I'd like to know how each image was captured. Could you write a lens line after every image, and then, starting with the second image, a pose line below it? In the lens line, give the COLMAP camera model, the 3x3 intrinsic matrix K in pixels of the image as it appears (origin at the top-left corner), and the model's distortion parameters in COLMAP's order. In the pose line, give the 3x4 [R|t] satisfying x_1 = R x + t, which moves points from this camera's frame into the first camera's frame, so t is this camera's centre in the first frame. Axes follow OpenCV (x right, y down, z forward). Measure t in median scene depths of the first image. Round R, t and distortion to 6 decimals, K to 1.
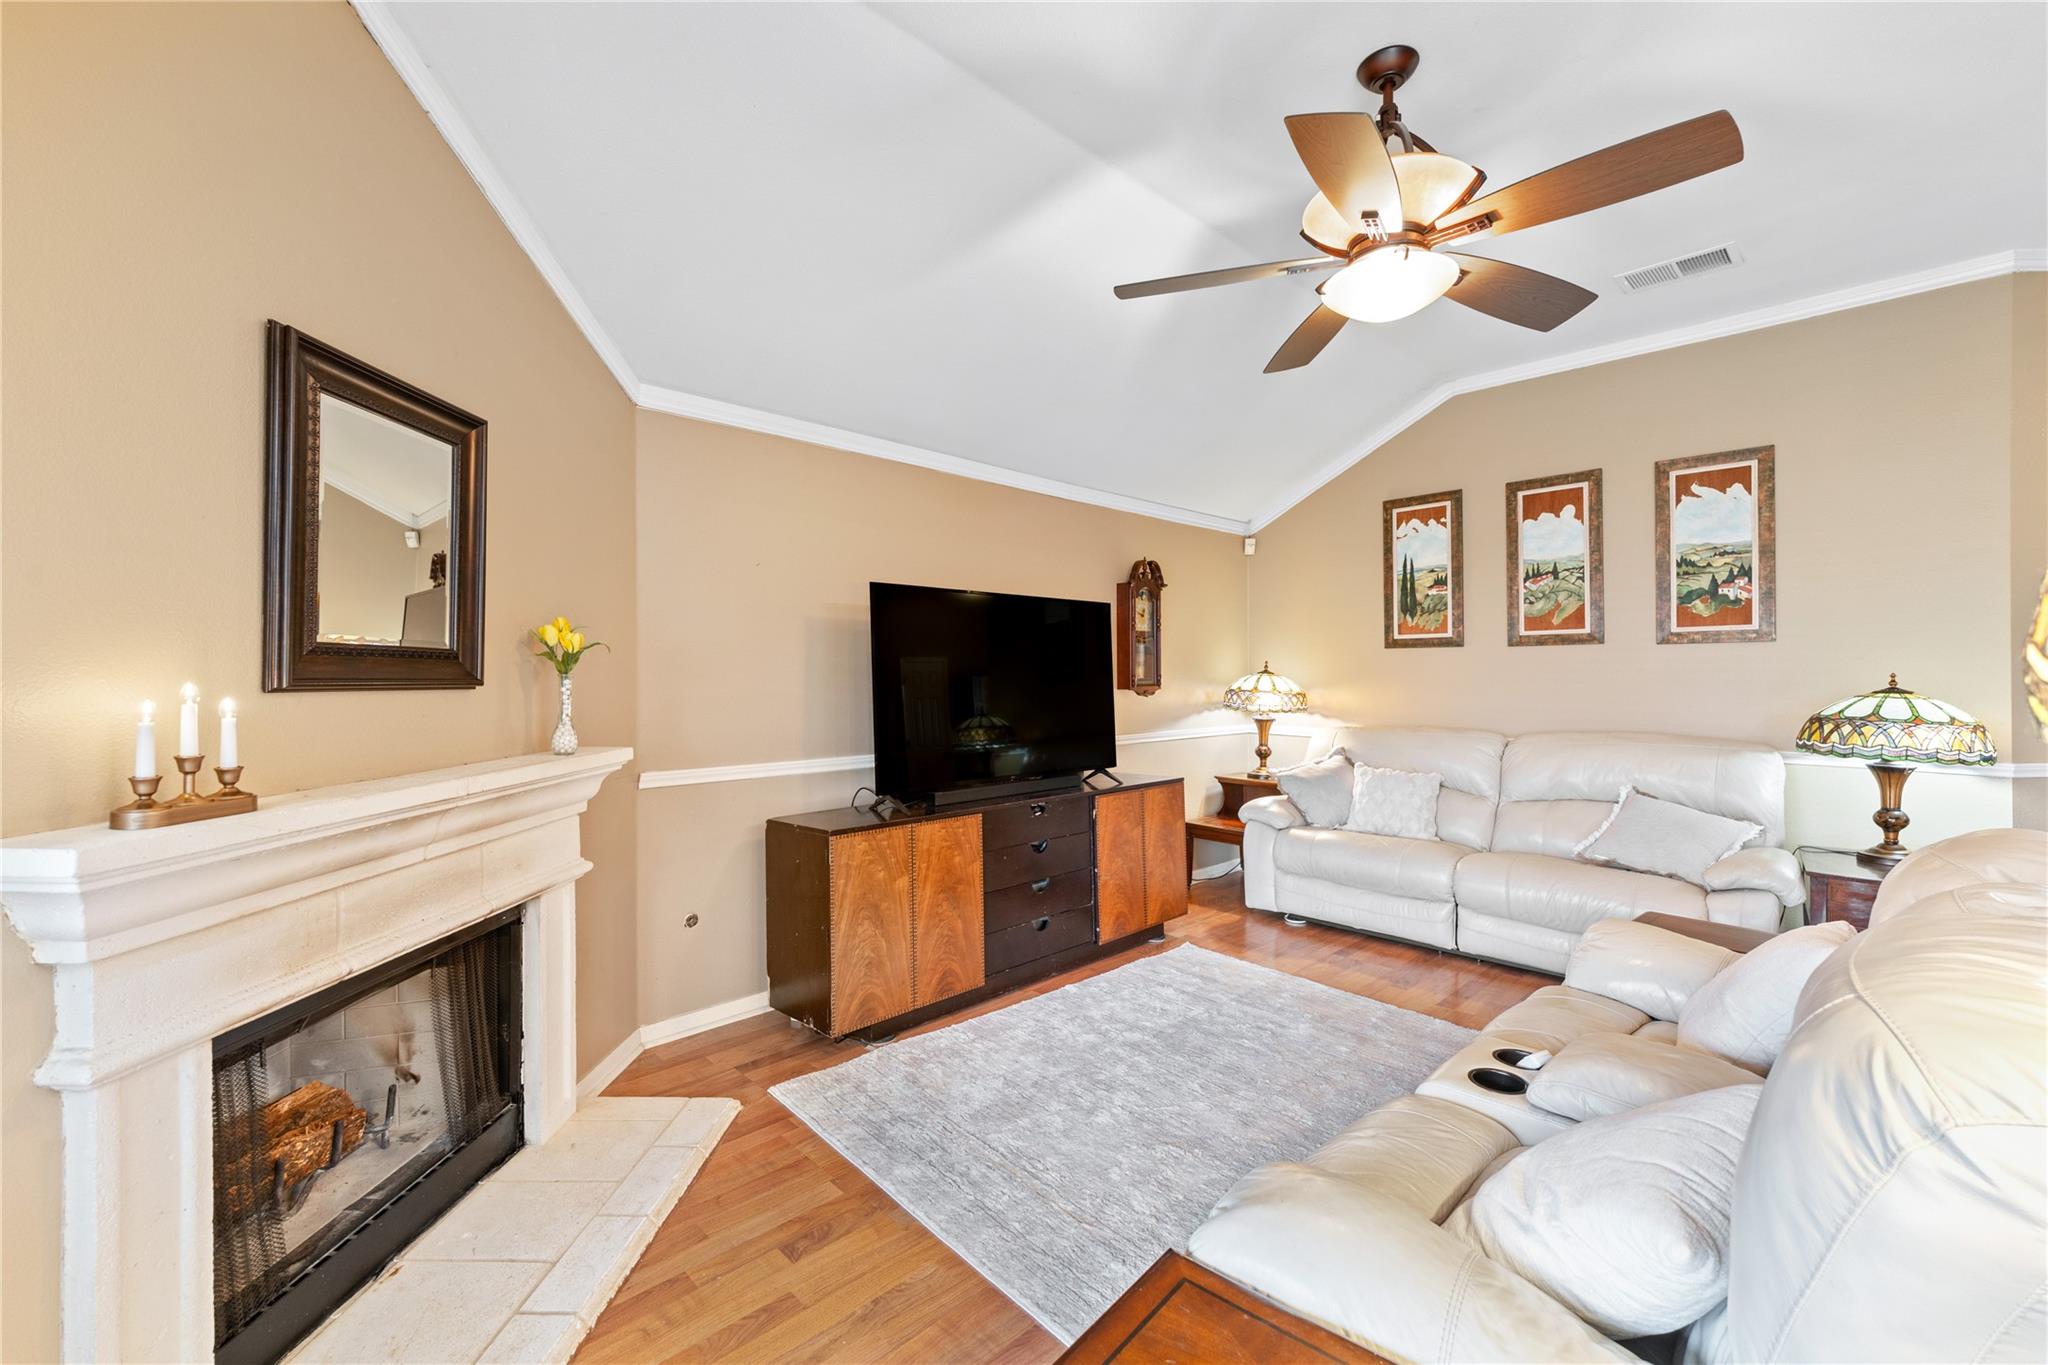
lens RADIAL K [[858.6, 0, 1045.4], [0, 858.6, 670.3], [0, 0, 1]] dist [0.002705, -0.000018]
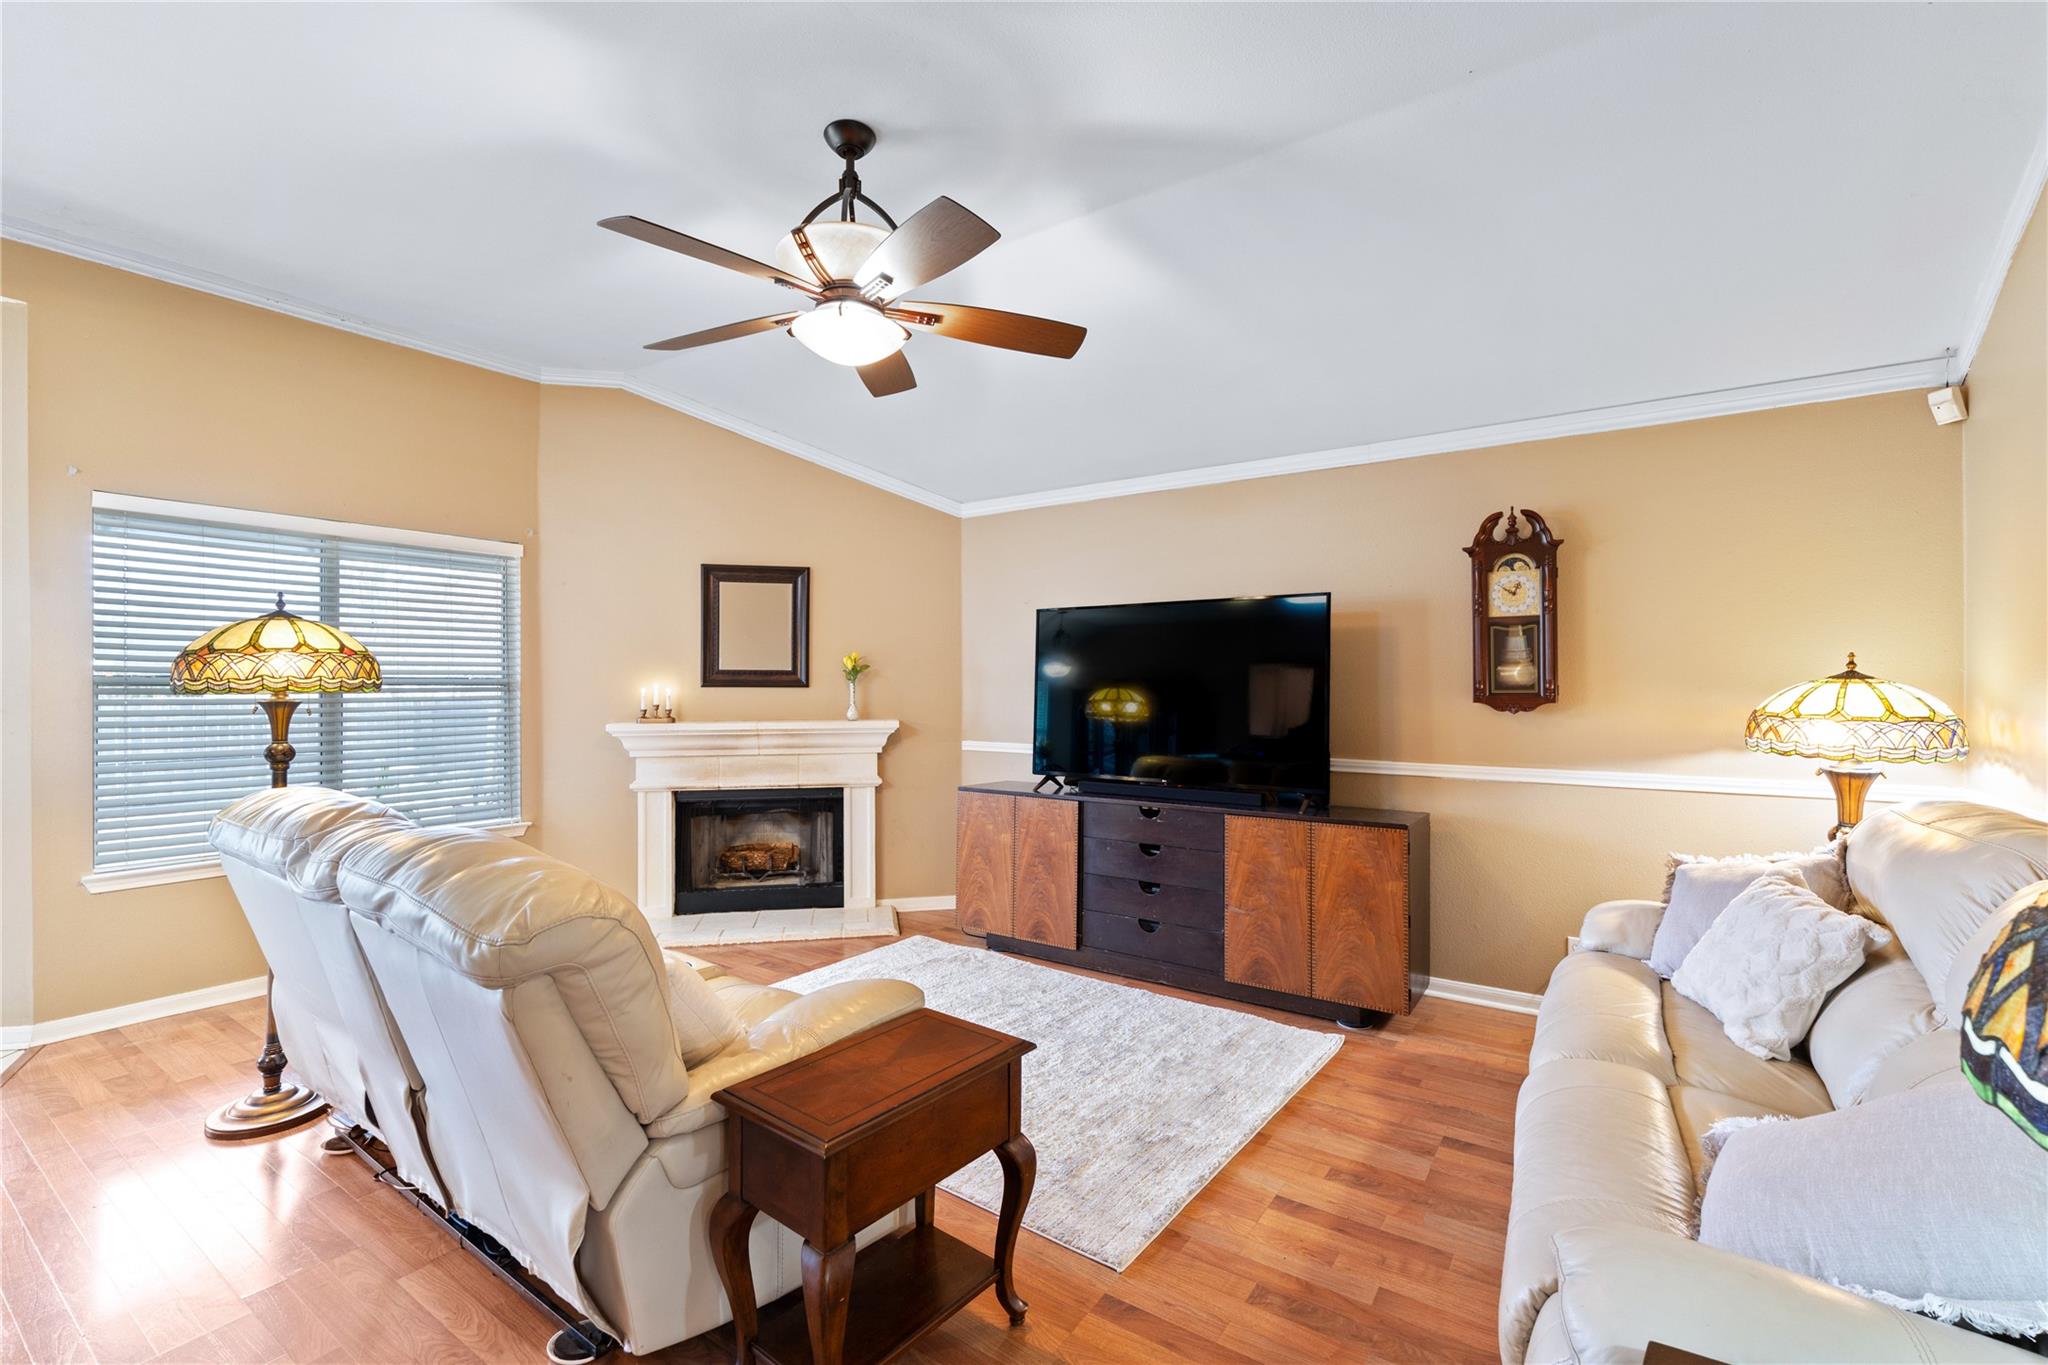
lens RADIAL K [[909.8, 0, 1010.7], [0, 909.8, 679.7], [0, 0, 1]] dist [-0.005631, -0.001378]
pose [[0.149135, -0.003198, -0.988812, 1.030093], [0.004980, 0.999985, -0.002483, 0.005944], [0.988804, -0.004554, 0.149149, 0.673565]]
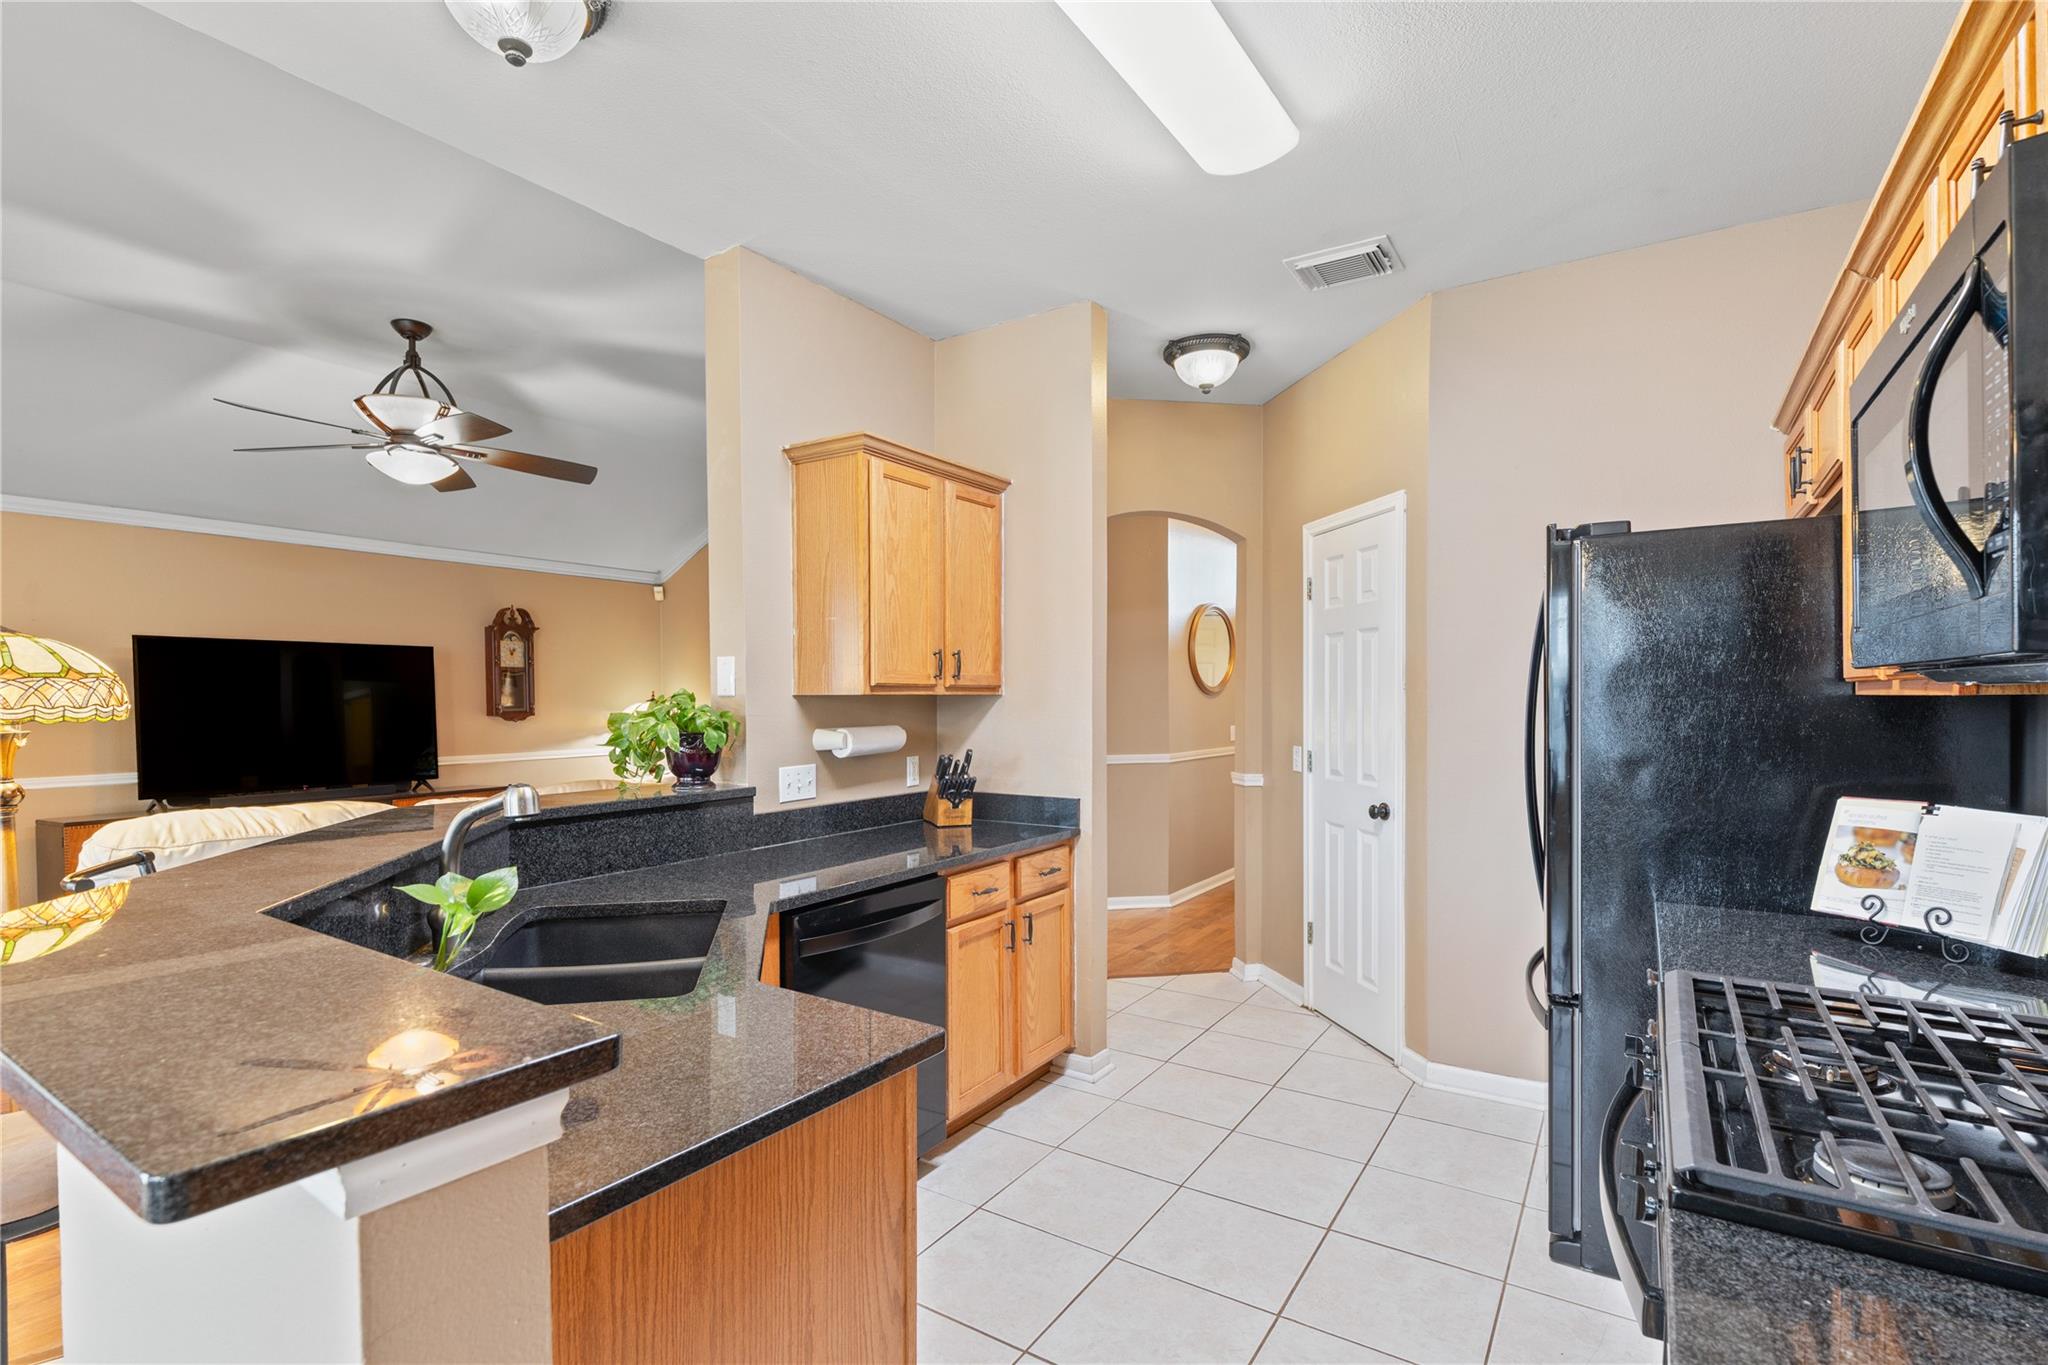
lens RADIAL K [[952.3, 0, 1015.8], [0, 952.3, 687.1], [0, 0, 1]] dist [-0.000850, -0.000331]
pose [[0.976207, -0.003892, 0.216806, 0.689192], [0.005625, 0.999957, -0.007380, -0.005178], [-0.216768, 0.008424, 0.976187, -0.603568]]
